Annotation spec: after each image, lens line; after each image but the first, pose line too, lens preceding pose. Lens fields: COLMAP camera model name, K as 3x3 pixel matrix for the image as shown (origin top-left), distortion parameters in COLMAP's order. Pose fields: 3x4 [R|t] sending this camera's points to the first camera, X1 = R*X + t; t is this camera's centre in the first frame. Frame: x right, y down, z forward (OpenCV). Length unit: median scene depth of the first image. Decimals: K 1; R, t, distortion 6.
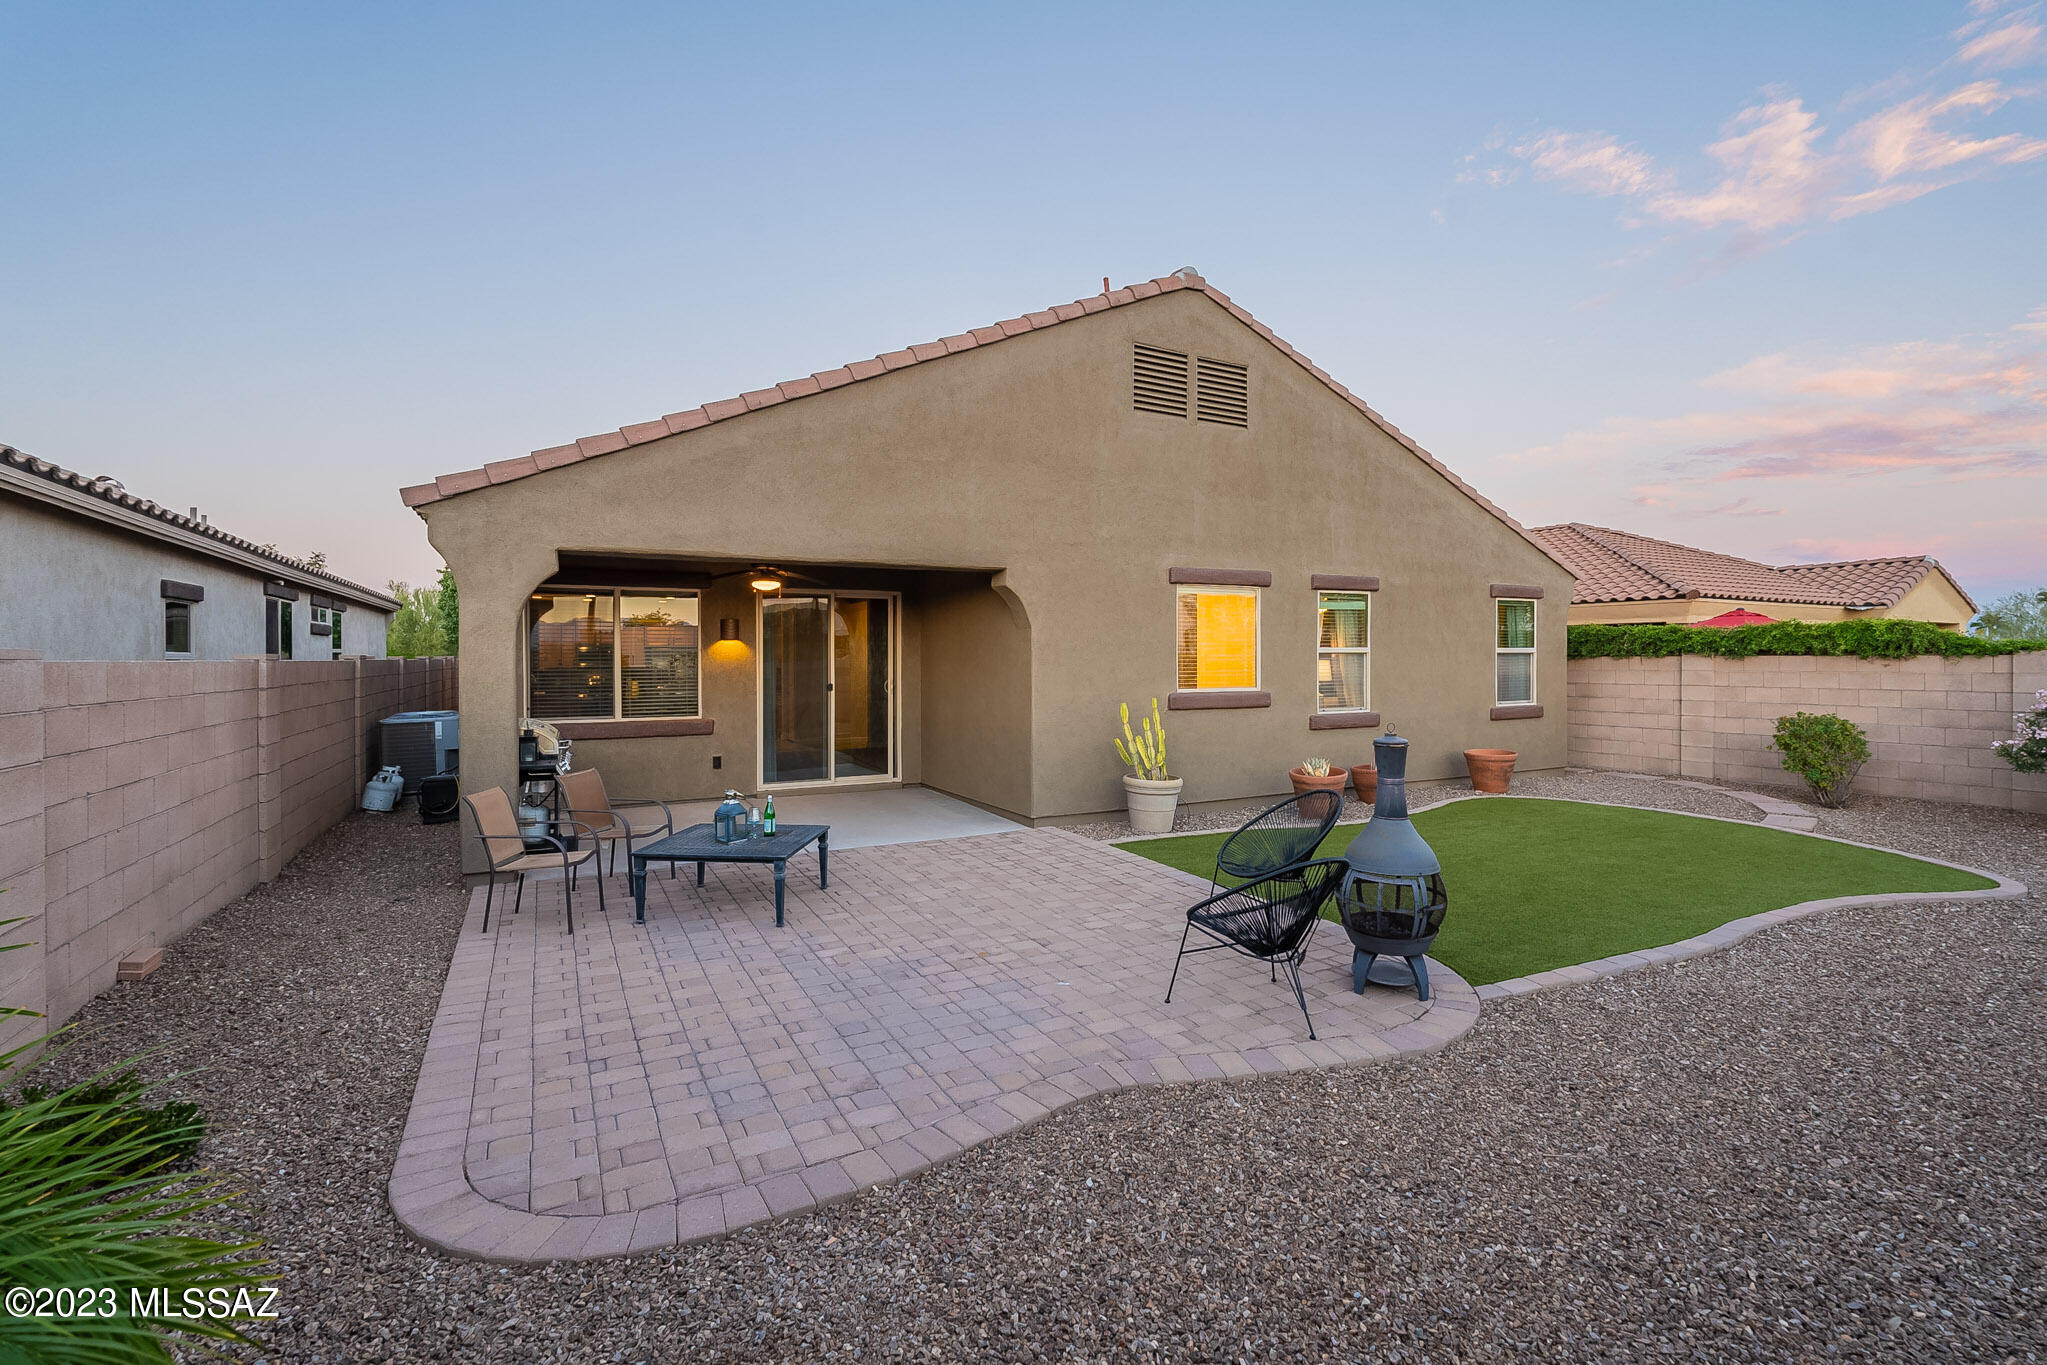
lens RADIAL K [[905.2, 0, 1003.7], [0, 905.2, 666.4], [0, 0, 1]] dist [-0.003208, 0.000084]
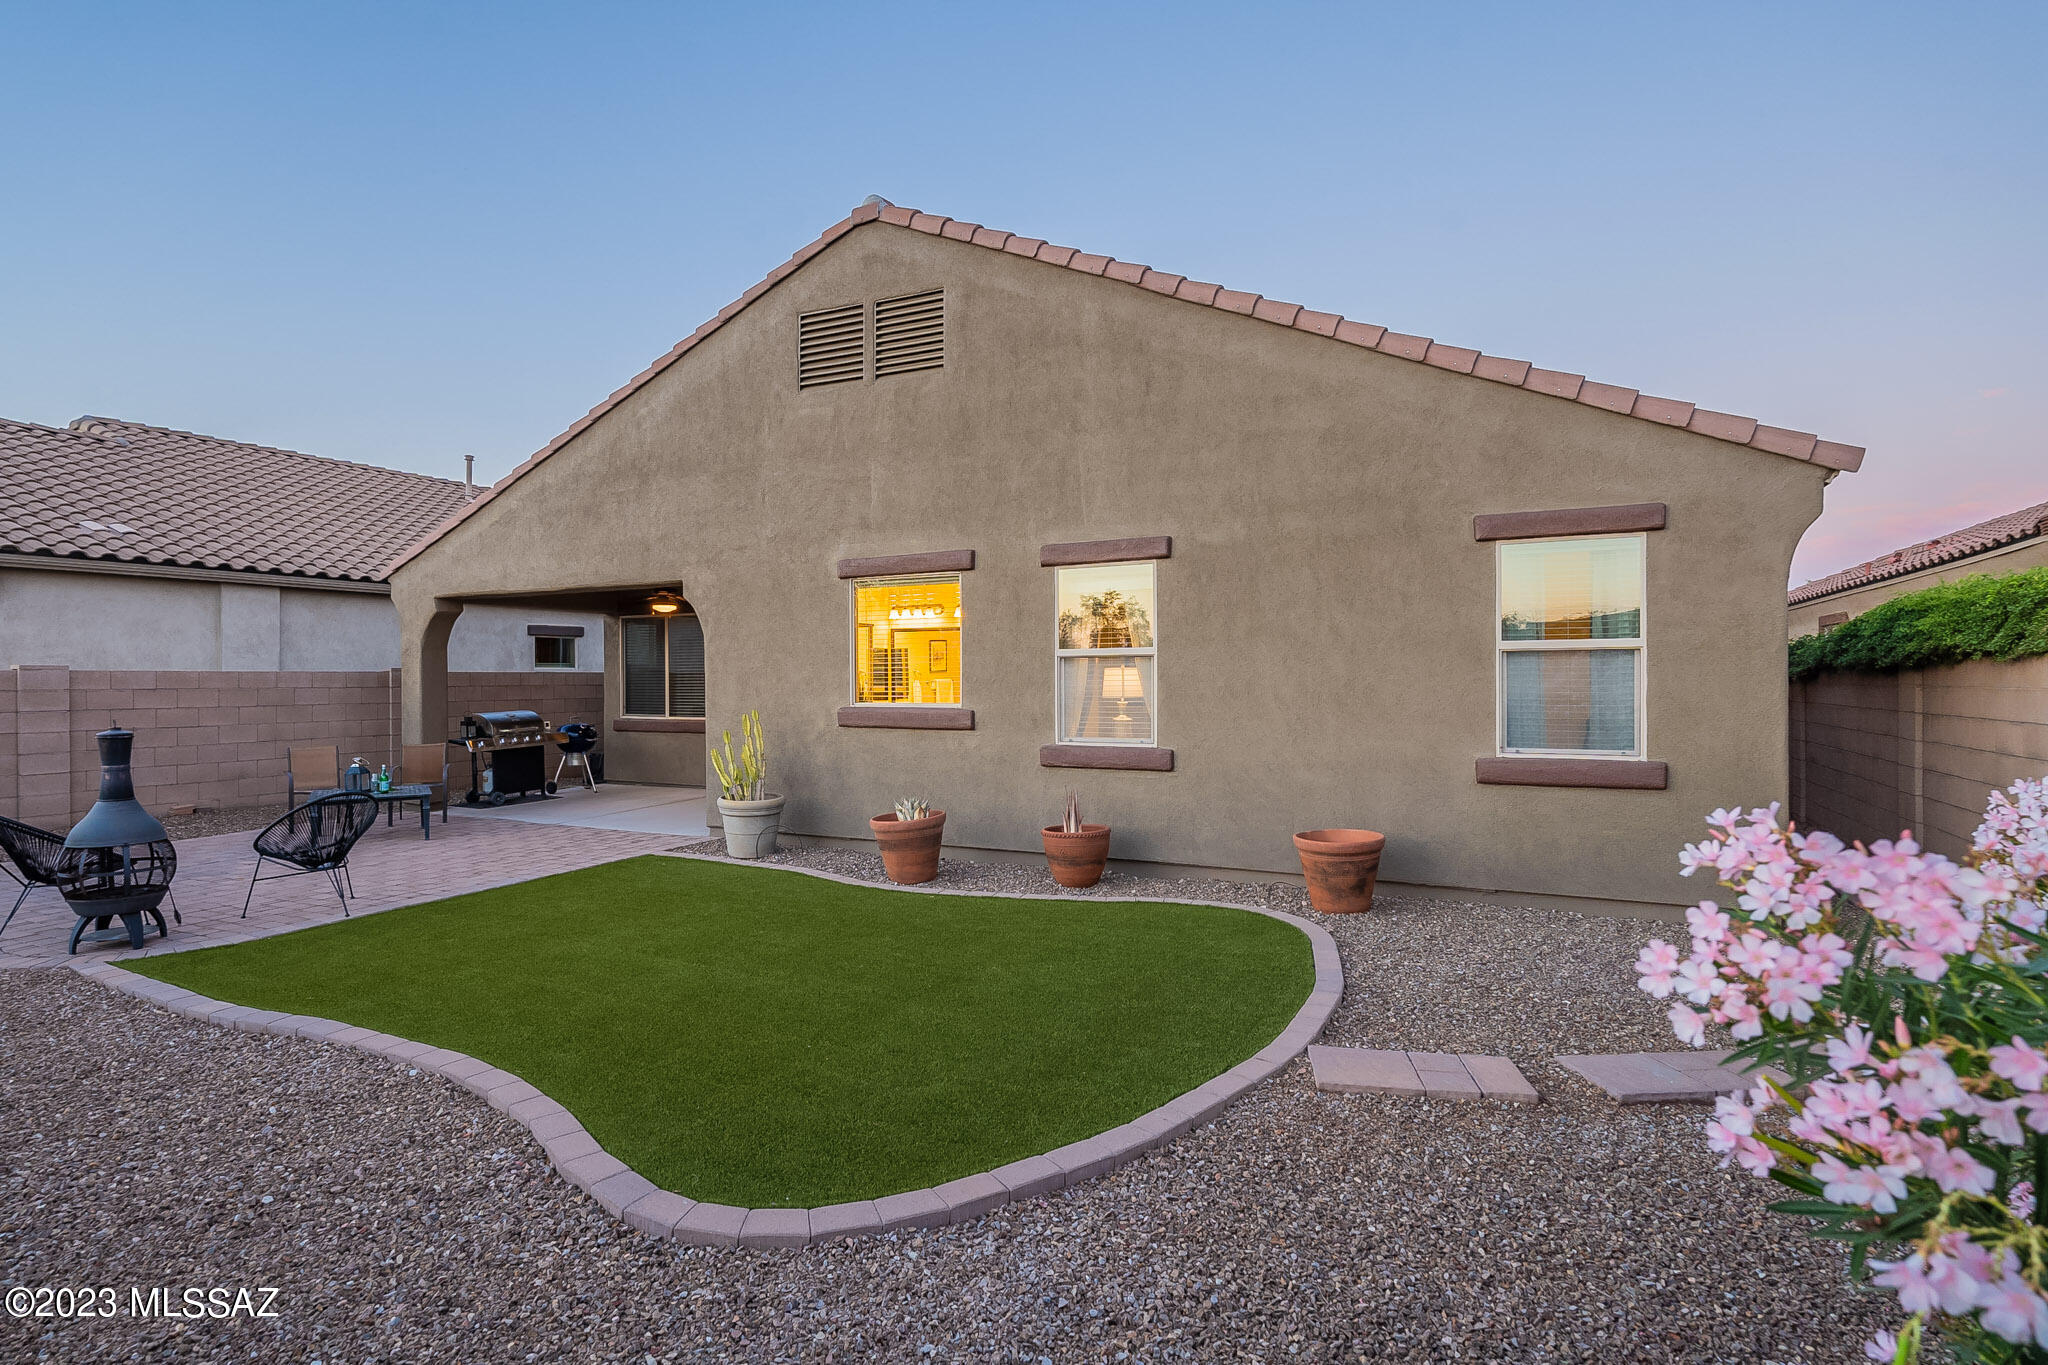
lens RADIAL K [[1007.2, 0, 1010.0], [0, 1007.2, 681.8], [0, 0, 1]] dist [-0.004027, 0.000189]
pose [[0.592612, 0.004104, -0.805478, 1.010370], [-0.004142, 0.999989, 0.002048, 0.003062], [0.805477, 0.002122, 0.592623, 0.544474]]
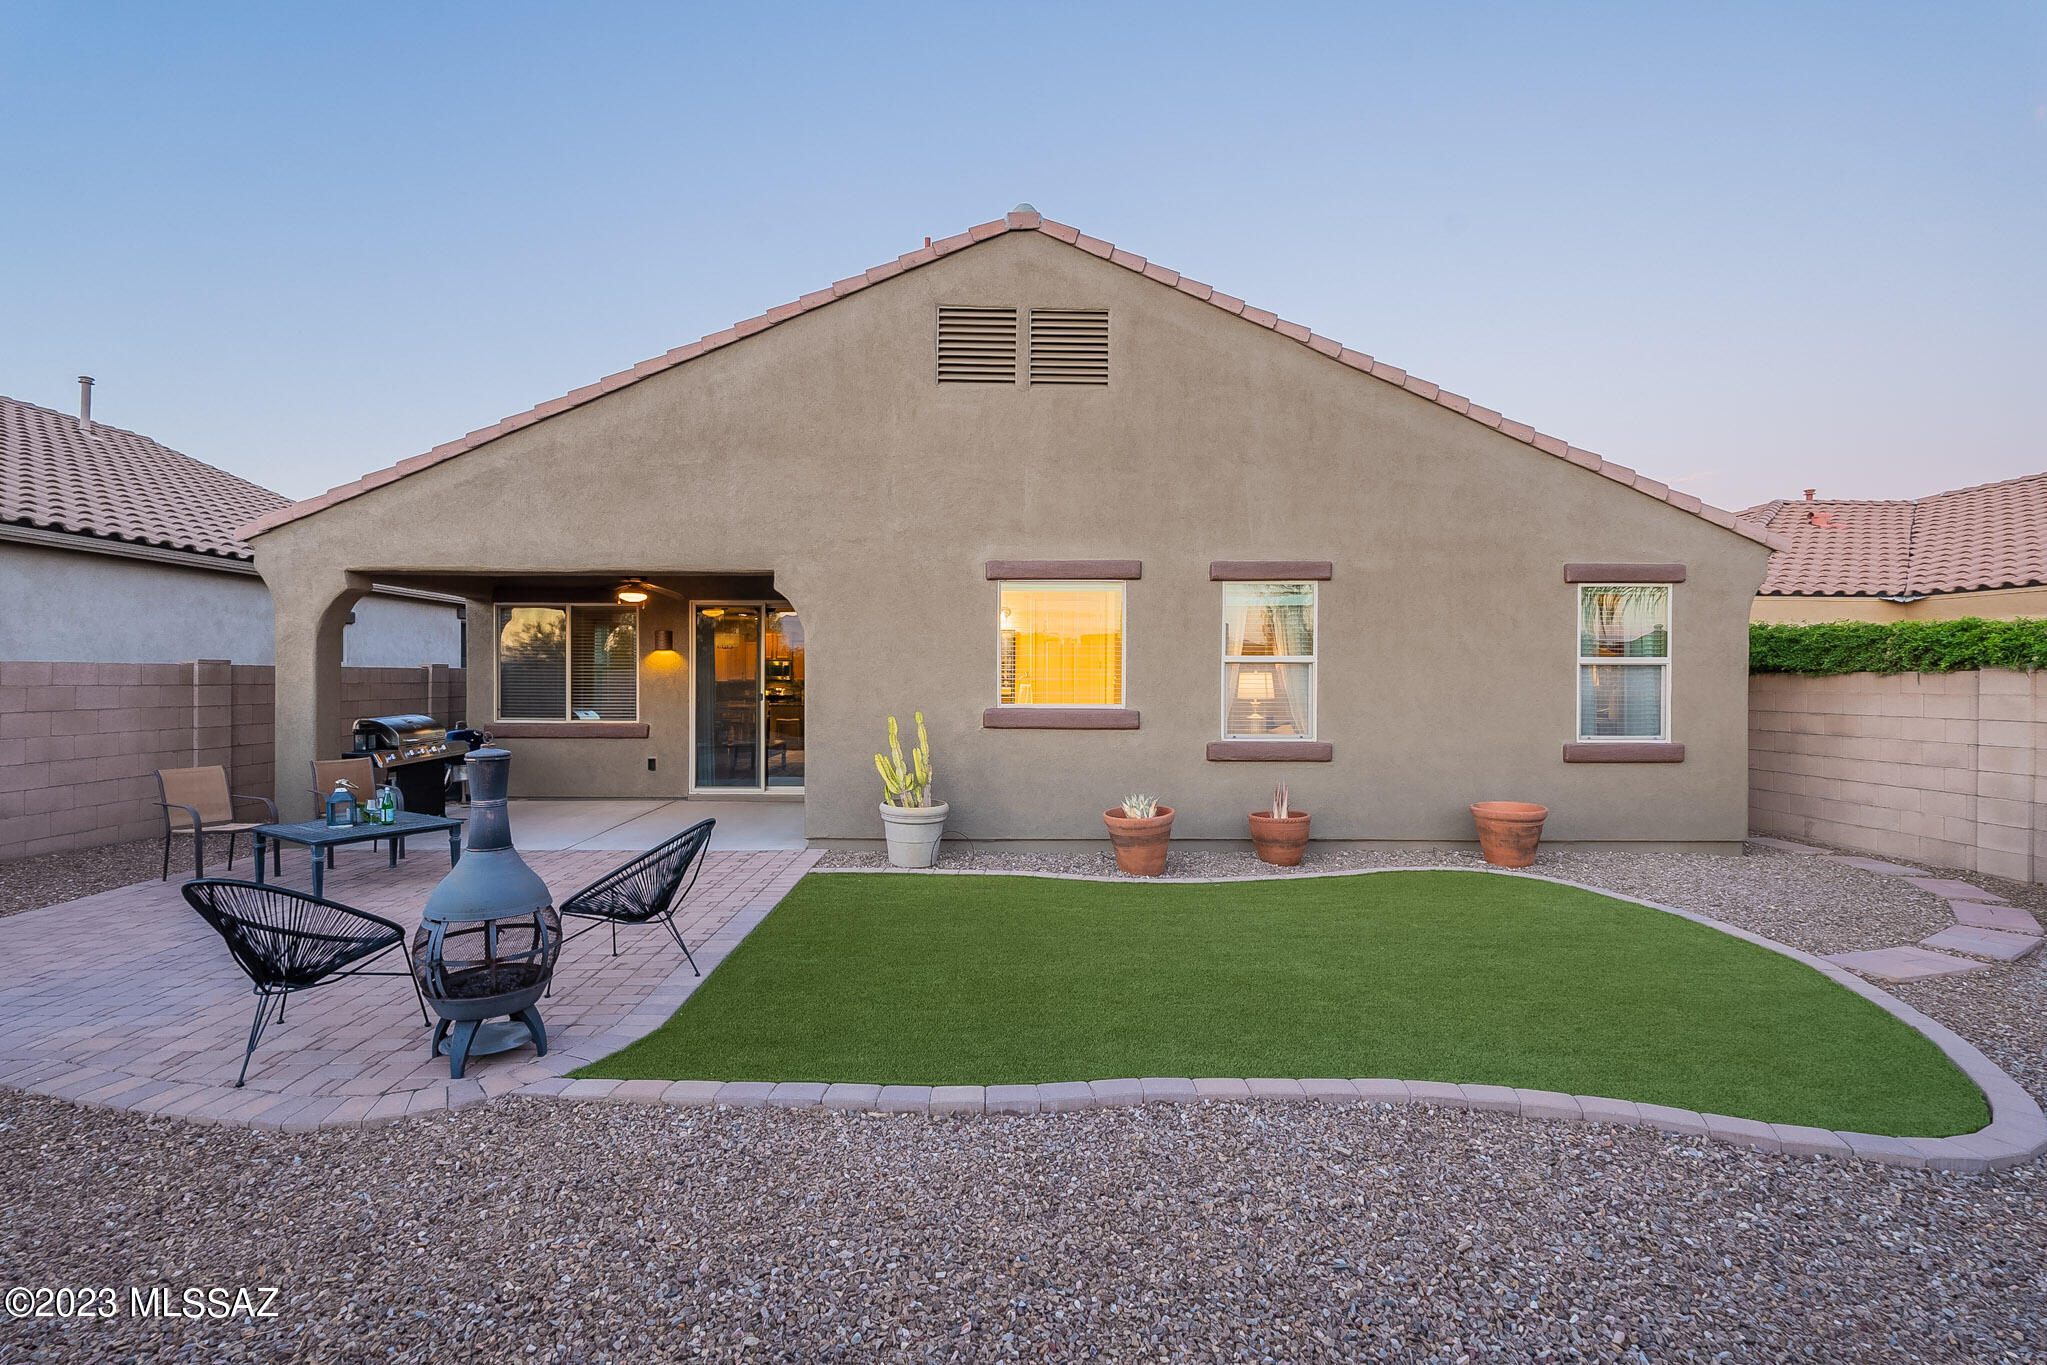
lens RADIAL K [[923.8, 0, 1001.5], [0, 923.8, 685.7], [0, 0, 1]] dist [-0.002717, 0.000086]
pose [[0.891971, 0.011178, -0.451955, 0.570391], [-0.011615, 0.999931, 0.001807, 0.006252], [0.451944, 0.003638, 0.892039, 0.219754]]
